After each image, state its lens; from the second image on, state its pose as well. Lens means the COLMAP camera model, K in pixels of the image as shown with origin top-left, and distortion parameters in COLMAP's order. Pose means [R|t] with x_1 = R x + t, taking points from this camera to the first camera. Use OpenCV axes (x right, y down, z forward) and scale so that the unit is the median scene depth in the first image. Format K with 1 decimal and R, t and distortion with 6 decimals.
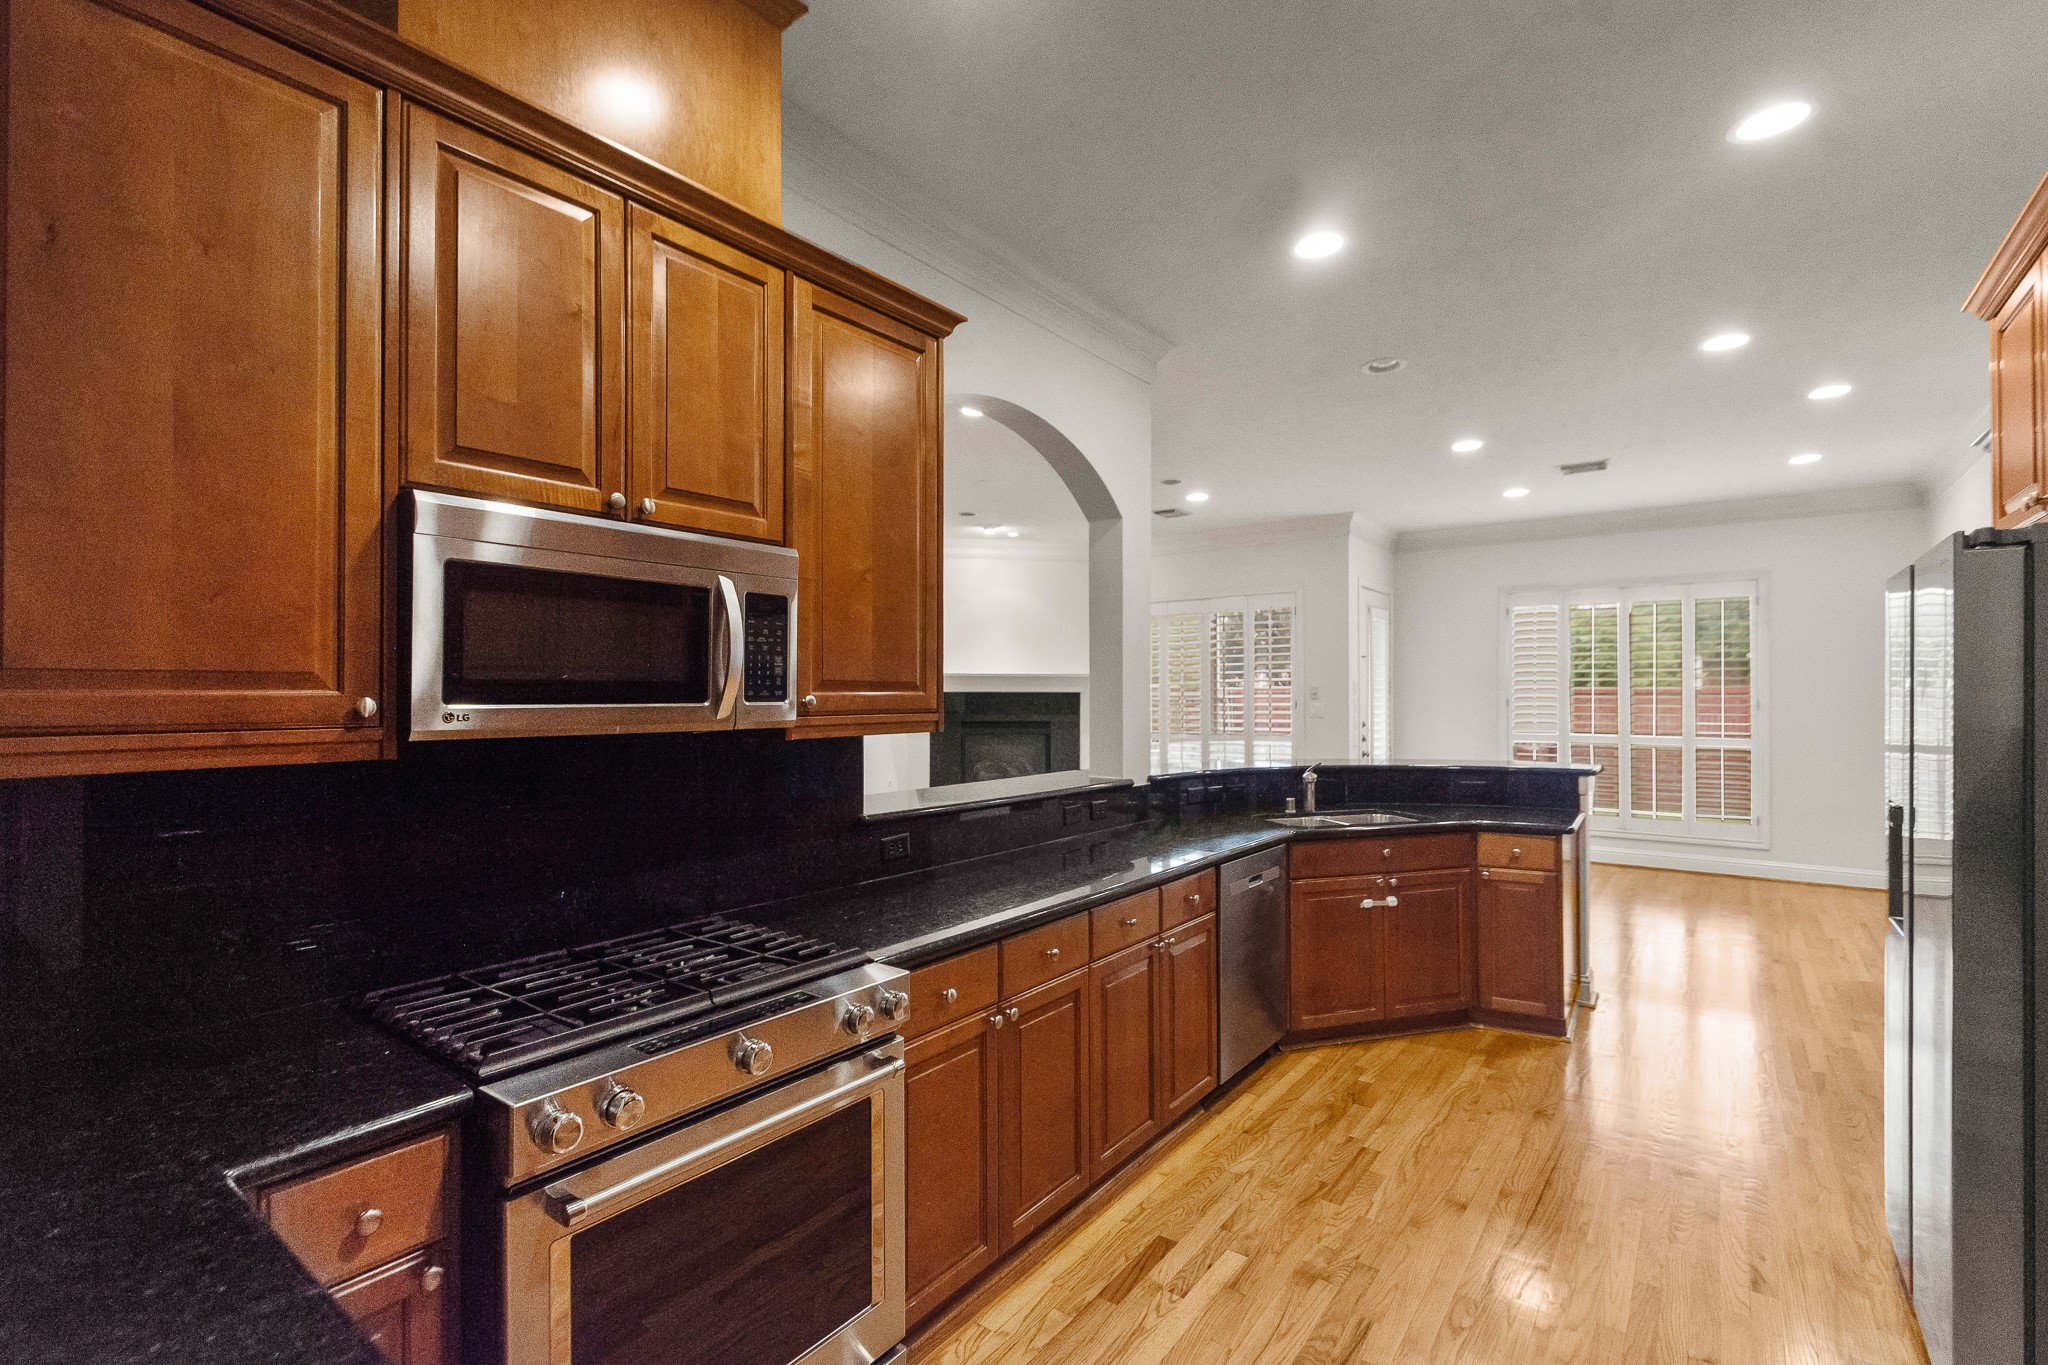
lens RADIAL K [[929.4, 0, 1027.3], [0, 929.4, 687.4], [0, 0, 1]] dist [0.002356, -0.000484]
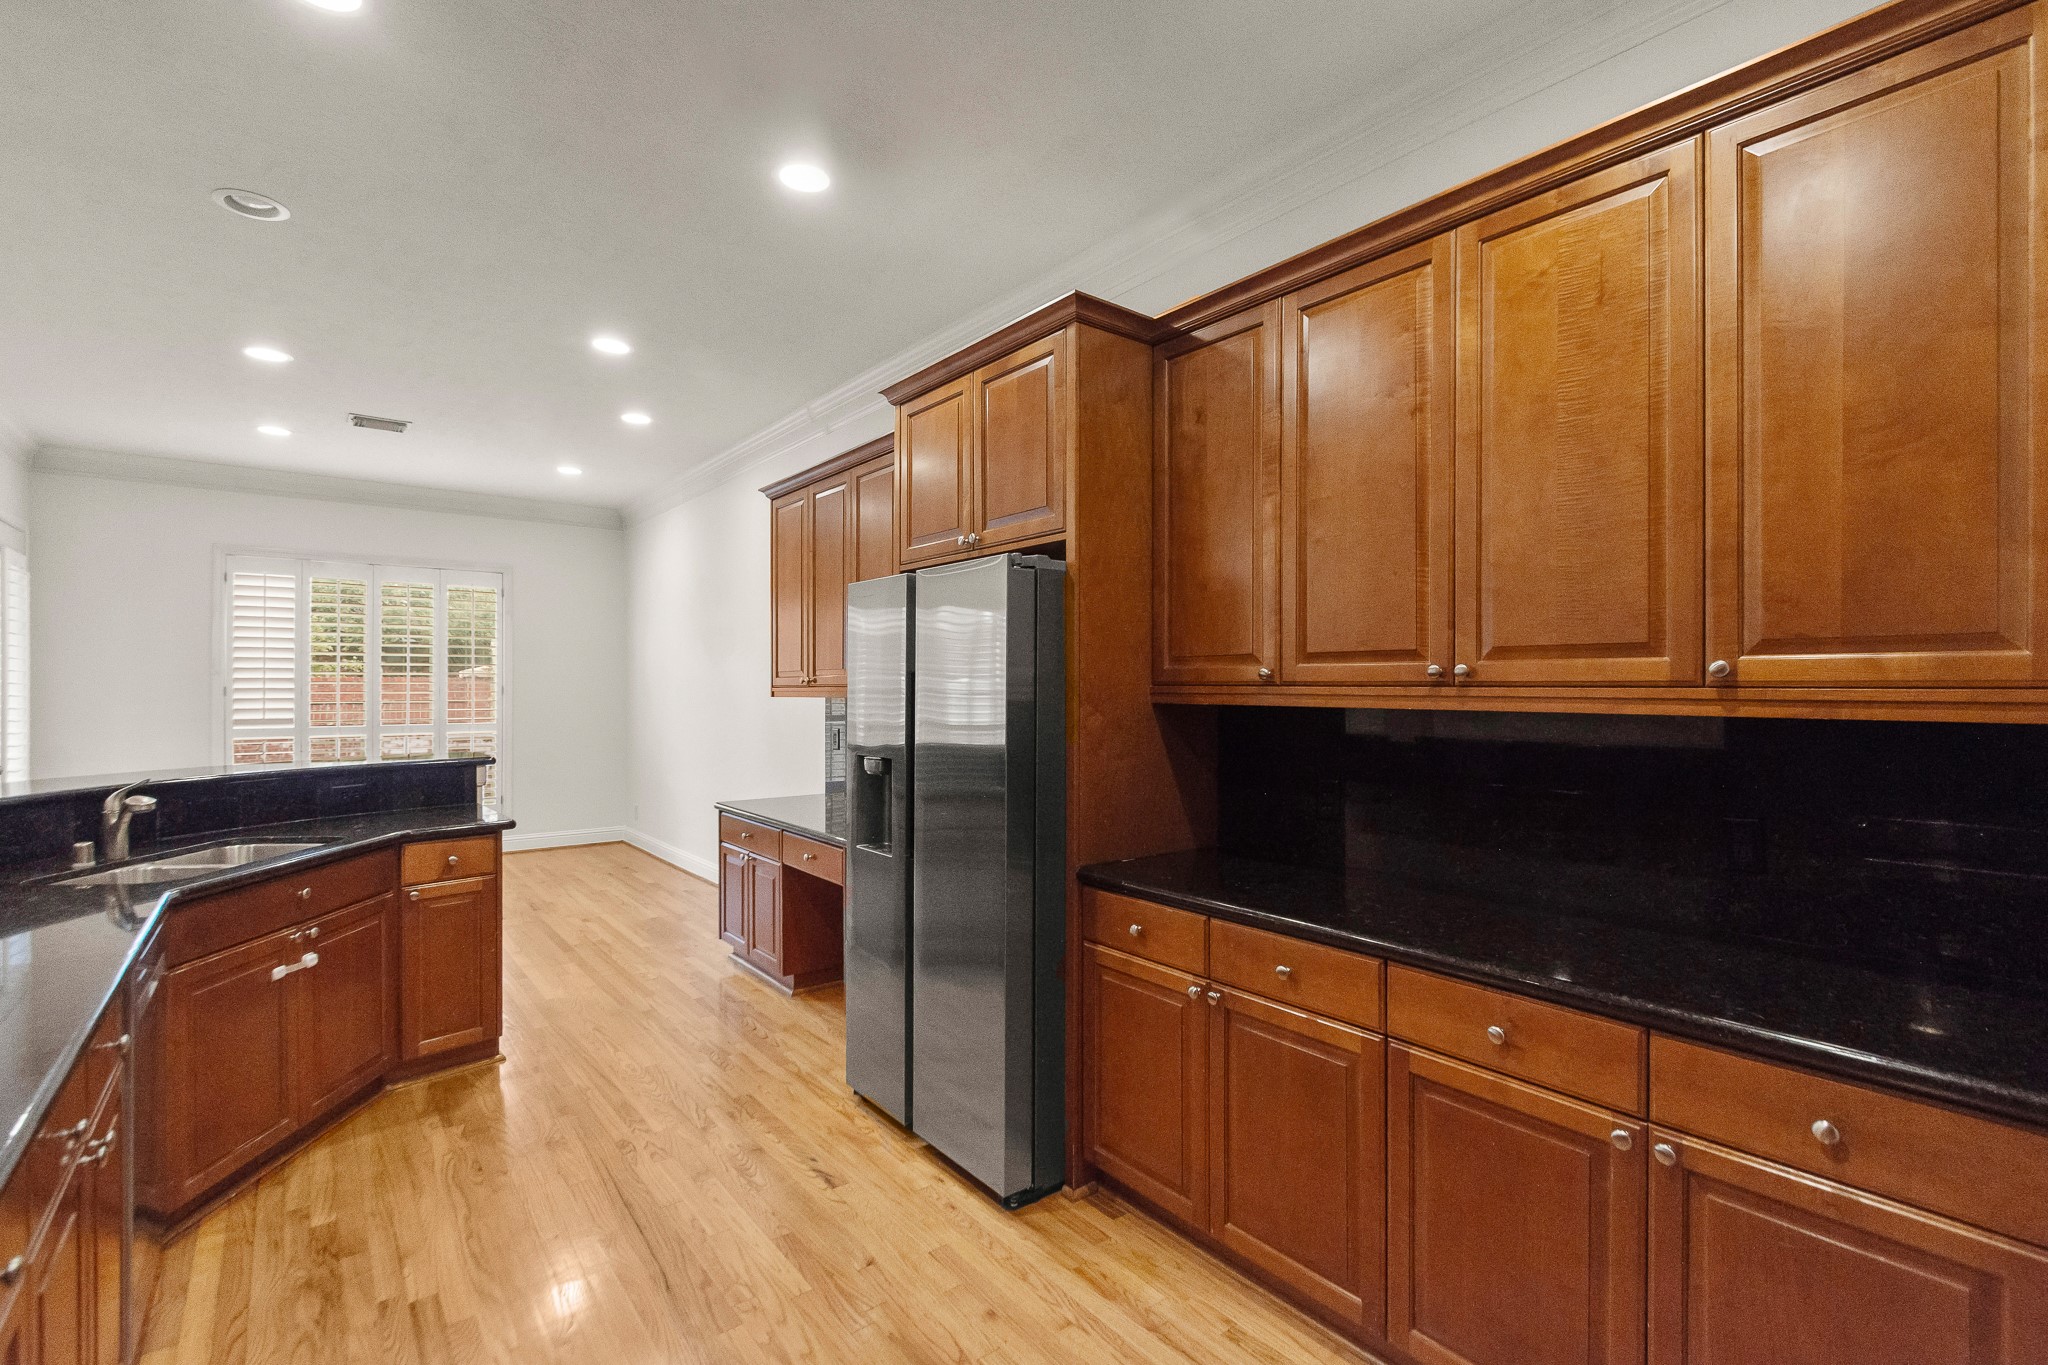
lens RADIAL K [[929.4, 0, 1016.6], [0, 929.4, 681.8], [0, 0, 1]] dist [0.002356, -0.000484]
pose [[0.253678, 0.003871, 0.967281, -0.163872], [-0.006979, 0.999973, -0.002171, 0.012787], [-0.967263, -0.006199, 0.253699, 0.286944]]
